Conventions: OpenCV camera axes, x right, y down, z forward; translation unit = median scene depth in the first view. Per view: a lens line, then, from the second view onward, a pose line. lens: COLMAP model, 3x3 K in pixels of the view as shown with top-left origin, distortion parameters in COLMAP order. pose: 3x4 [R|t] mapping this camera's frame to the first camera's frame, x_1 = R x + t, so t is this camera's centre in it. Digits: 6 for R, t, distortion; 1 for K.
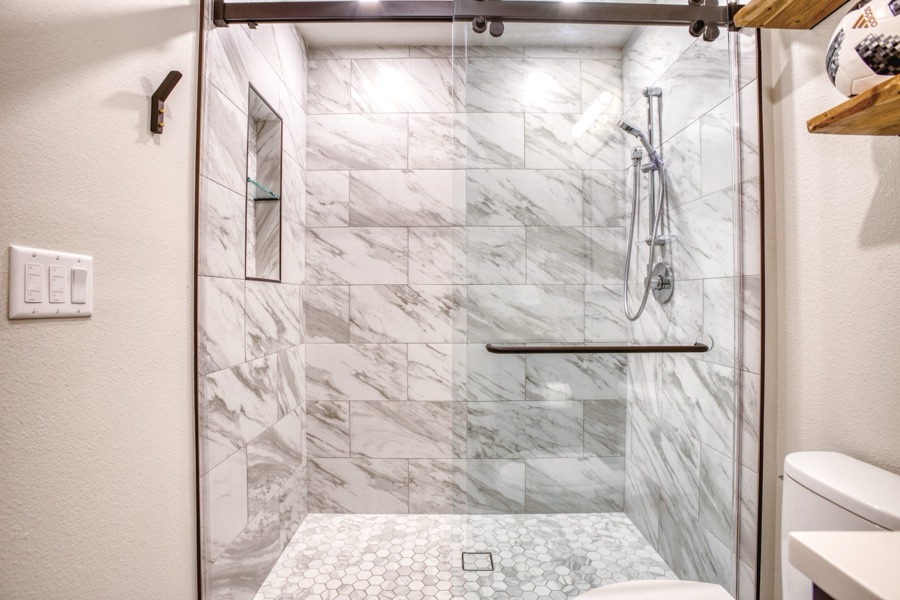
lens RADIAL K [[443.4, 0, 452.5], [0, 443.4, 295.2], [0, 0, 1]] dist [-0.074692, 0.033351]
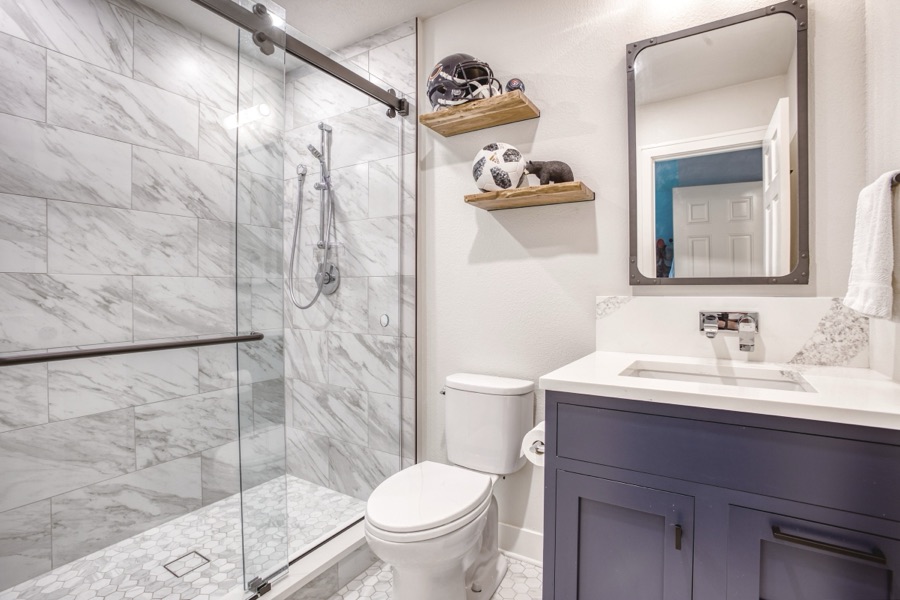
lens RADIAL K [[443.4, 0, 448.5], [0, 443.4, 295.9], [0, 0, 1]] dist [-0.074692, 0.033351]
pose [[0.533912, -0.011229, 0.845465, -0.359828], [-0.003755, 0.999870, 0.015651, 0.001327], [-0.845531, -0.011530, 0.533801, 0.006203]]
